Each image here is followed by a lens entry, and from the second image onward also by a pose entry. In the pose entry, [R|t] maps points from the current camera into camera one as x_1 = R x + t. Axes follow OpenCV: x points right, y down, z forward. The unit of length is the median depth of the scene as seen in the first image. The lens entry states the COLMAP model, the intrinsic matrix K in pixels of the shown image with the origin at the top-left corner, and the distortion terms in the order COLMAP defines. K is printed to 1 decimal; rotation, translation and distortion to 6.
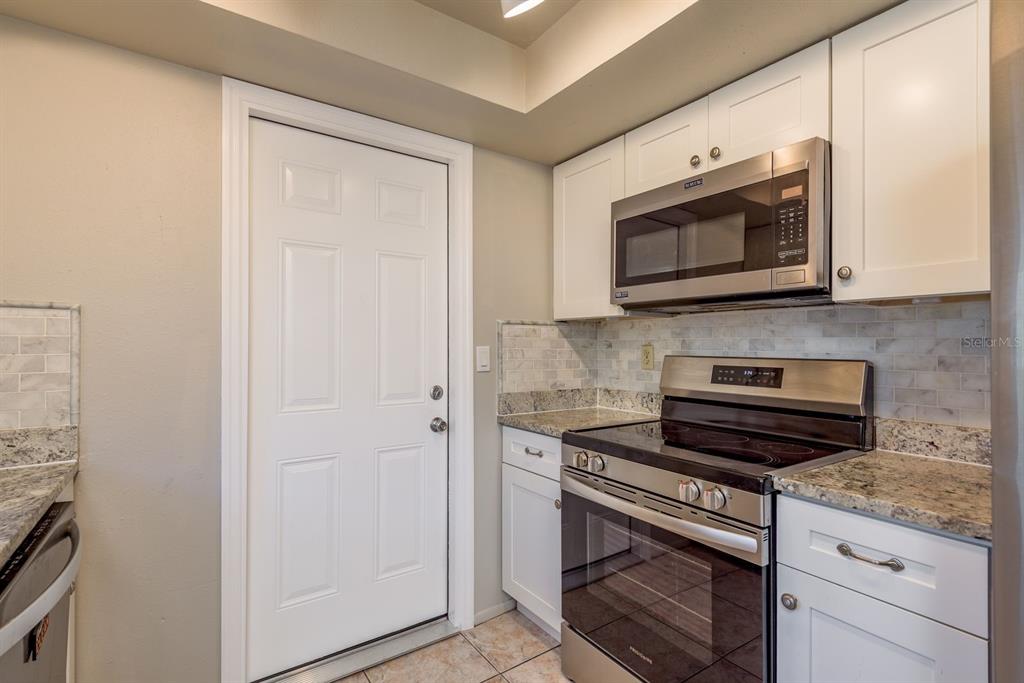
lens RADIAL K [[485.6, 0, 514.6], [0, 485.6, 343.9], [0, 0, 1]] dist [0.017346, -0.000811]
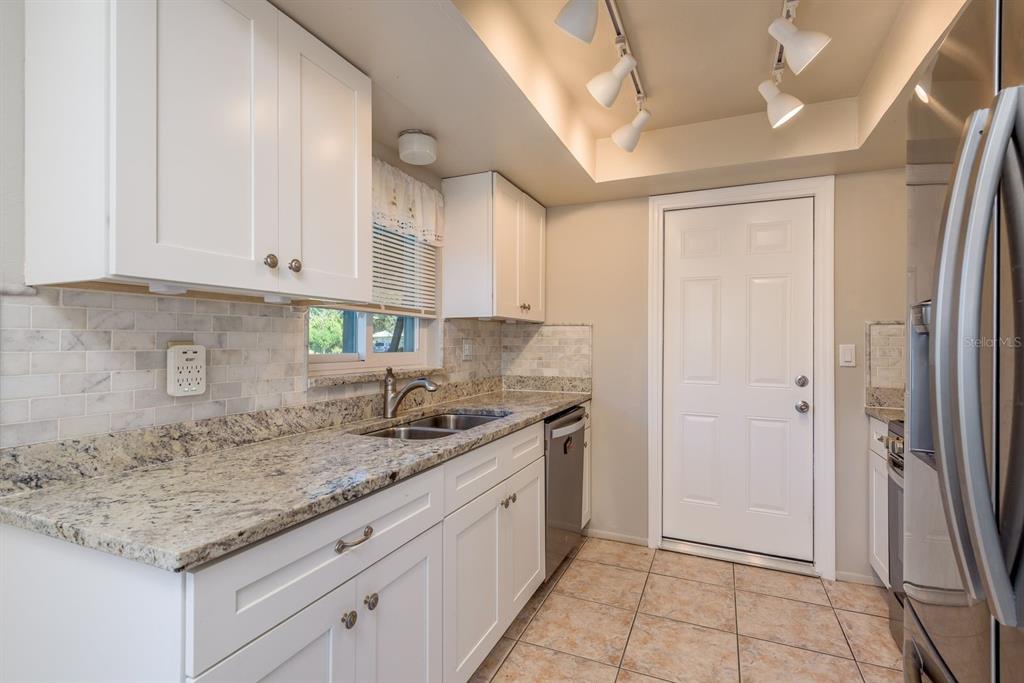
lens RADIAL K [[495.2, 0, 509.7], [0, 495.2, 336.7], [0, 0, 1]] dist [0.020666, -0.000604]
pose [[0.521581, -0.003336, -0.853196, 0.549397], [-0.005207, 0.999961, -0.007093, -0.001134], [0.853186, 0.008142, 0.521543, -0.319473]]
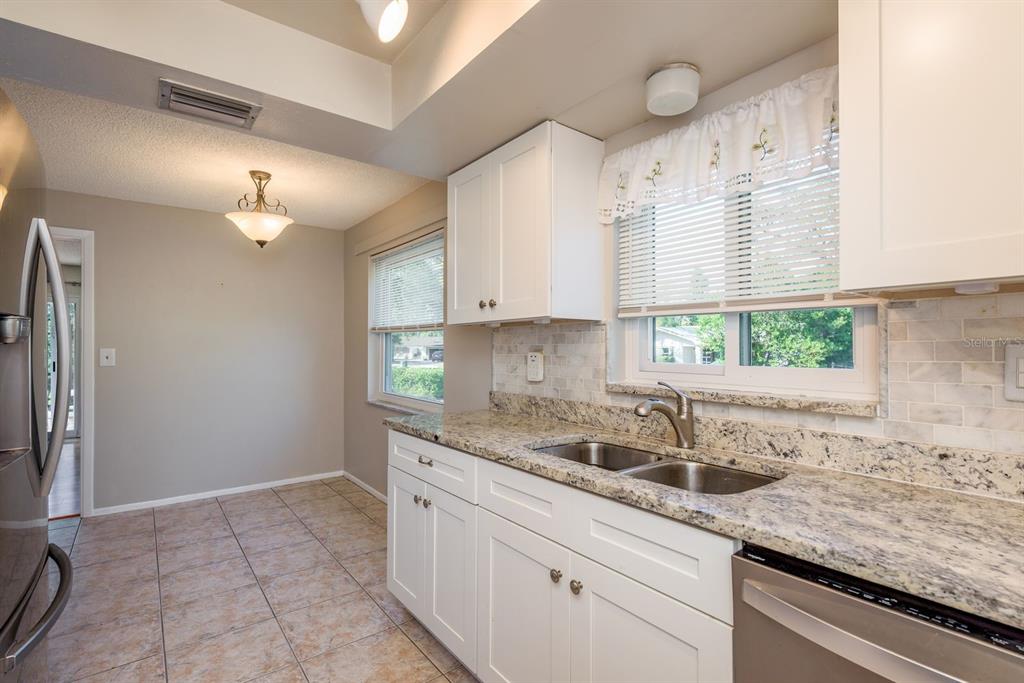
lens RADIAL K [[485.6, 0, 514.6], [0, 485.6, 343.9], [0, 0, 1]] dist [0.017346, -0.000811]
pose [[-0.999161, 0.003245, -0.040817, -0.151657], [0.003647, 0.999946, -0.009773, -0.001008], [0.040783, -0.009914, -0.999119, 0.793888]]
